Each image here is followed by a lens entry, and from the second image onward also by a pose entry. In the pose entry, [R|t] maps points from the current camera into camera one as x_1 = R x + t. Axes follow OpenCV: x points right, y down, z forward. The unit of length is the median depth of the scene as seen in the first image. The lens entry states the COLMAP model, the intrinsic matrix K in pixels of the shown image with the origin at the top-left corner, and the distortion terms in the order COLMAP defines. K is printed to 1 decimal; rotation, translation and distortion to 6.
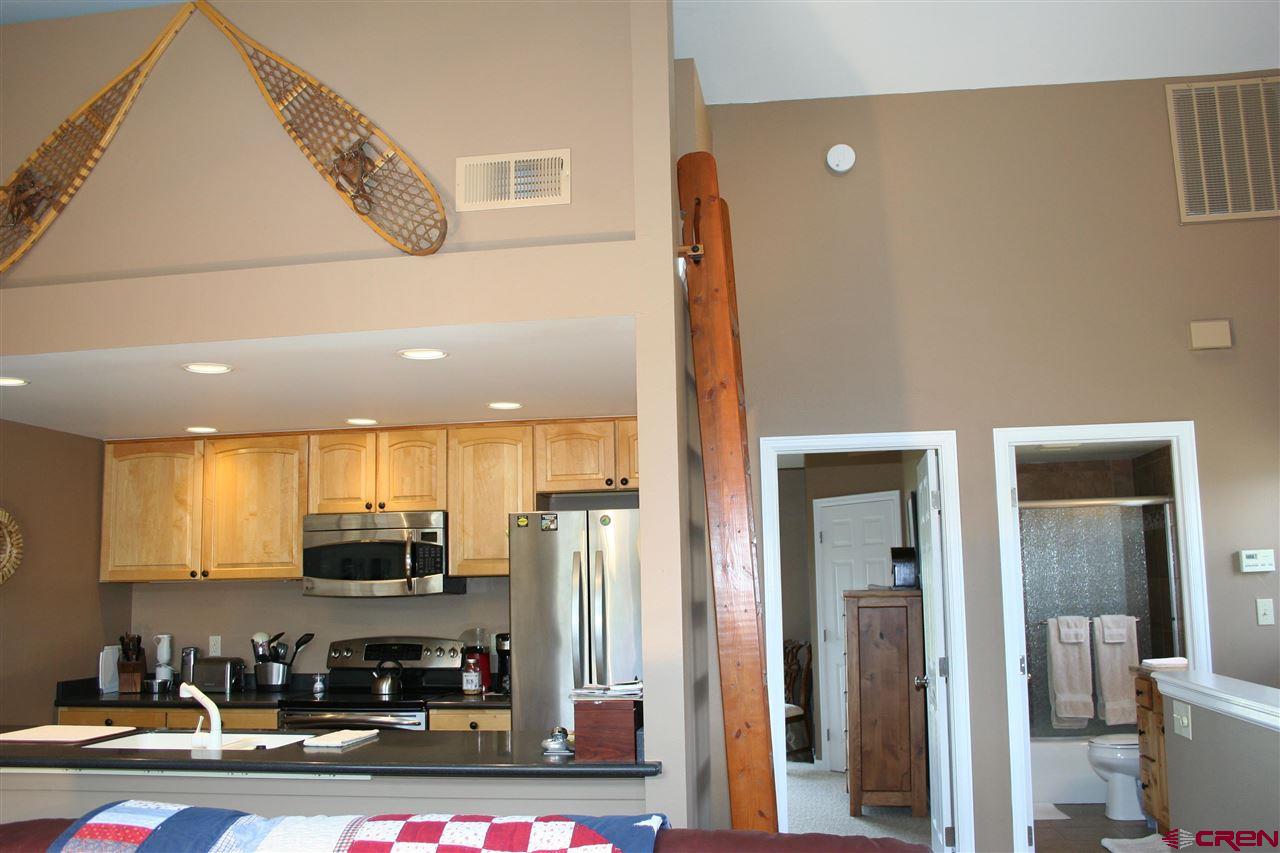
lens RADIAL K [[1114.4, 0, 640.0], [0, 1114.4, 426.5], [0, 0, 1]] dist [-0.119593, 0.107784]
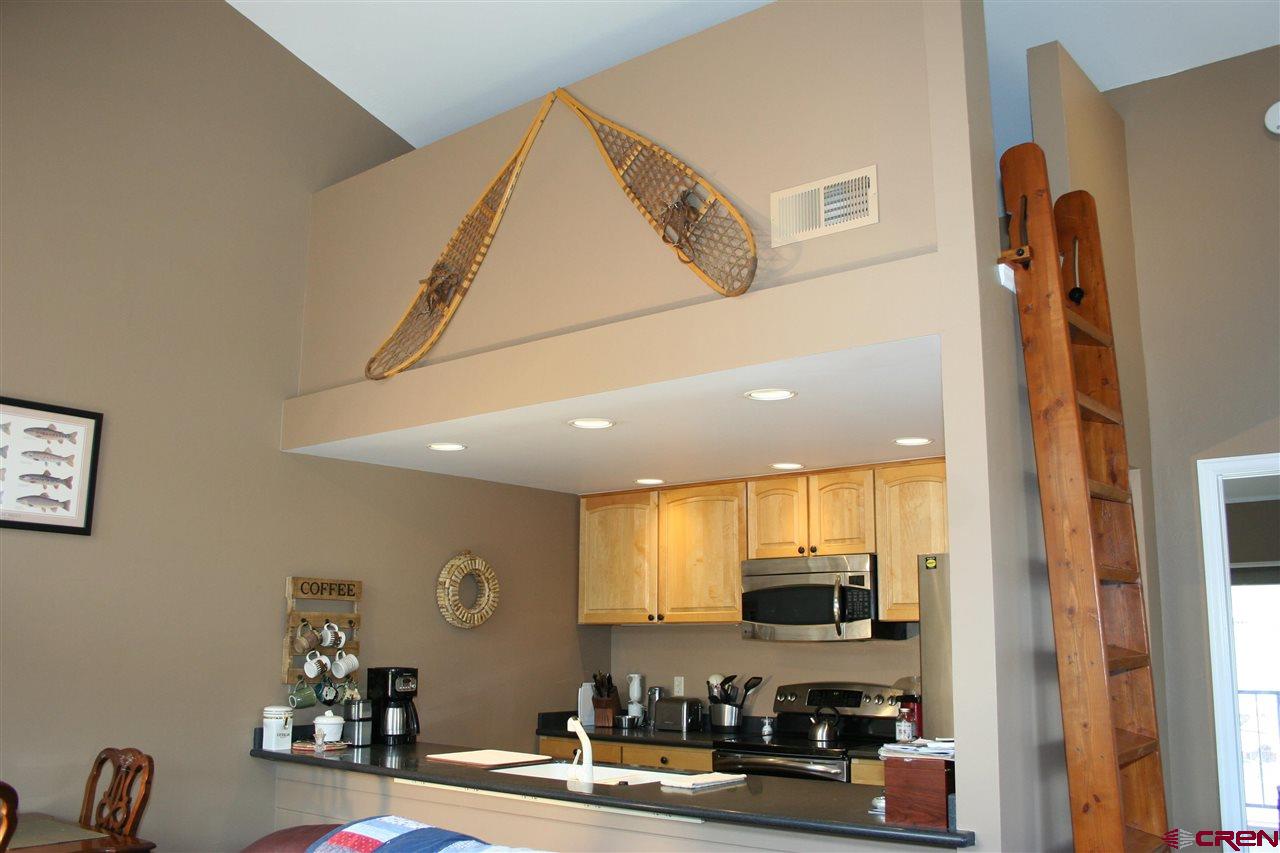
lens RADIAL K [[1114.4, 0, 640.0], [0, 1114.4, 426.5], [0, 0, 1]] dist [-0.119593, 0.107784]
pose [[0.868150, -0.067999, -0.491621, 0.143014], [0.047803, 0.997421, -0.053544, 0.008144], [0.493994, 0.022984, 0.869161, 0.060591]]
